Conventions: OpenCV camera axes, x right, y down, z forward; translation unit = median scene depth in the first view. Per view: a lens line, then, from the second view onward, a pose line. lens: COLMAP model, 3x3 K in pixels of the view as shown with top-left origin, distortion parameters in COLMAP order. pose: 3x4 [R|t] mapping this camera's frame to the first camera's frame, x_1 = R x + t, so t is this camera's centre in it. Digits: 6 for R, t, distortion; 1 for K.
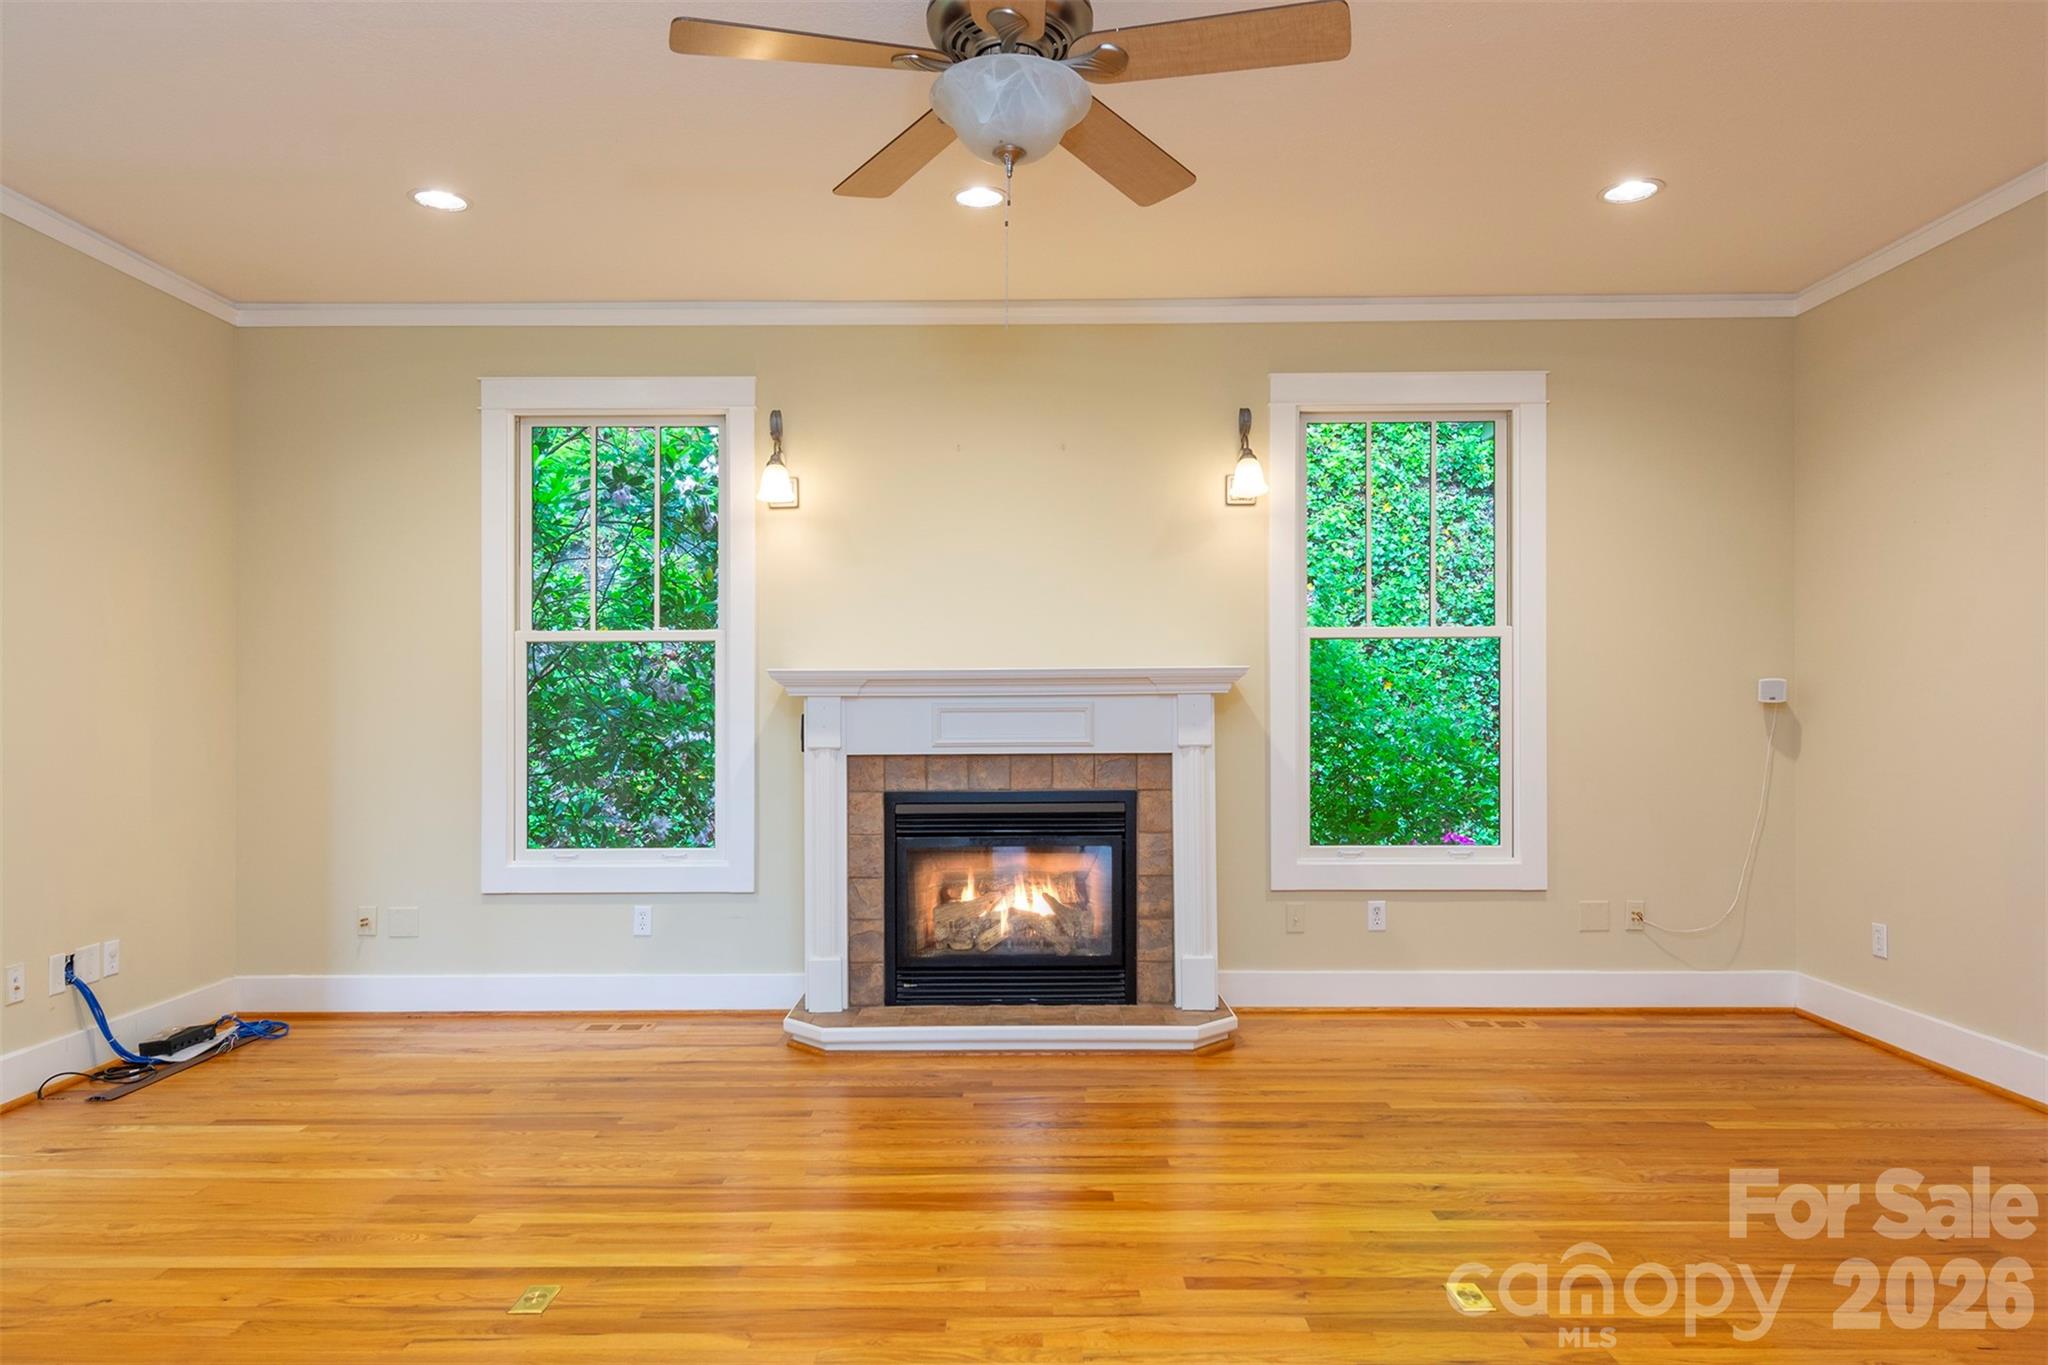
lens RADIAL K [[1272.8, 0, 1017.8], [0, 1272.8, 687.5], [0, 0, 1]] dist [0.006210, 0.000041]
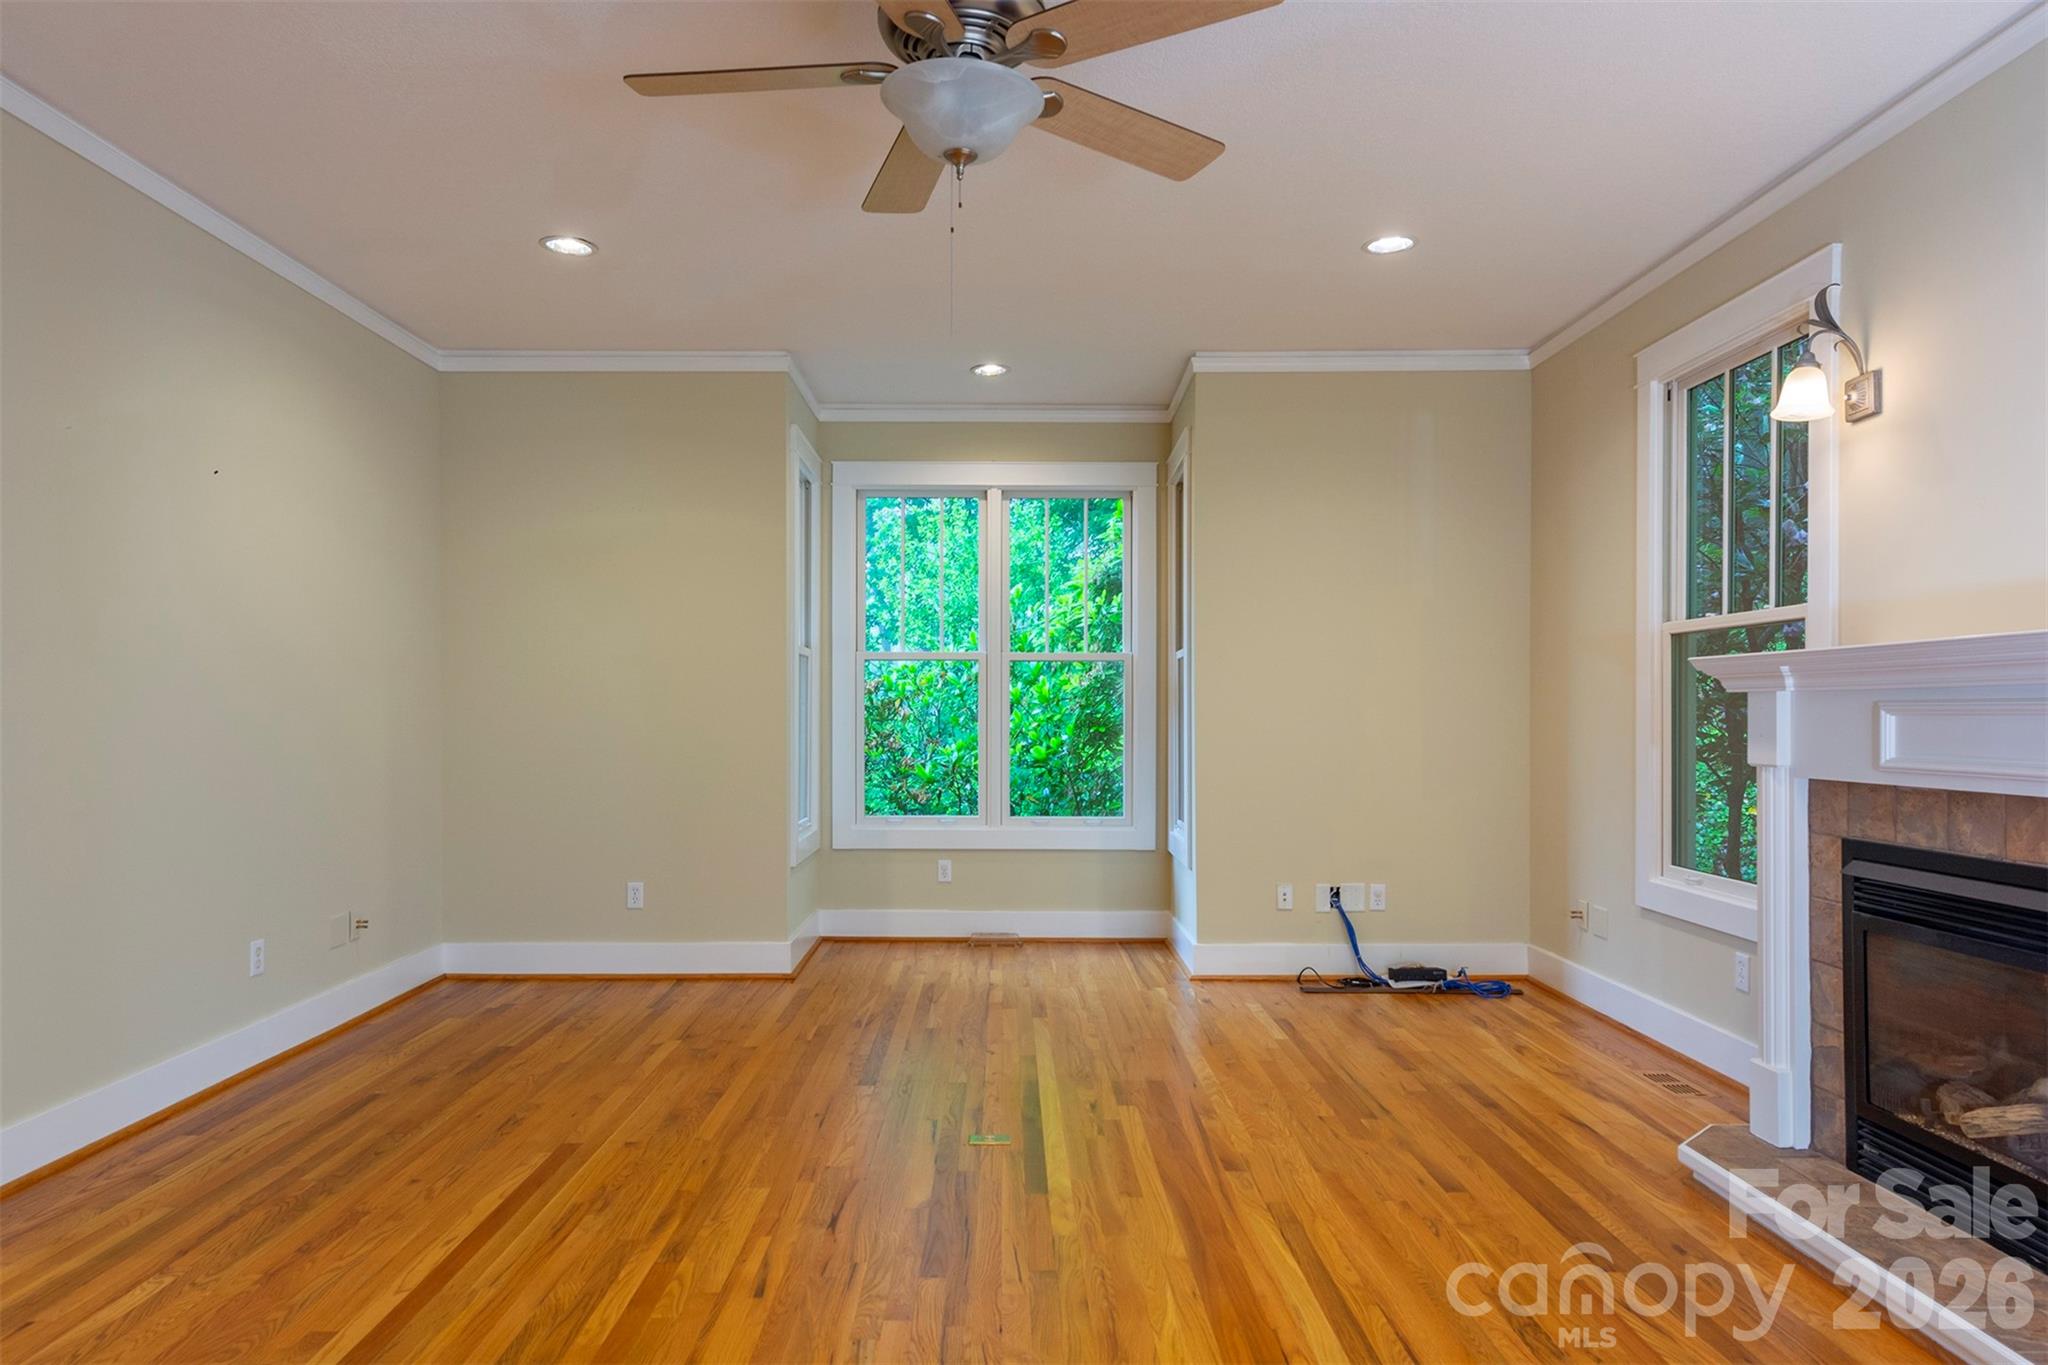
lens RADIAL K [[1272.8, 0, 1012.9], [0, 1272.8, 696.5], [0, 0, 1]] dist [0.006210, 0.000041]
pose [[0.008446, -0.004793, -0.999953, 0.543481], [0.014821, 0.999879, -0.004667, 0.006033], [0.999854, -0.014781, 0.008516, 0.569642]]
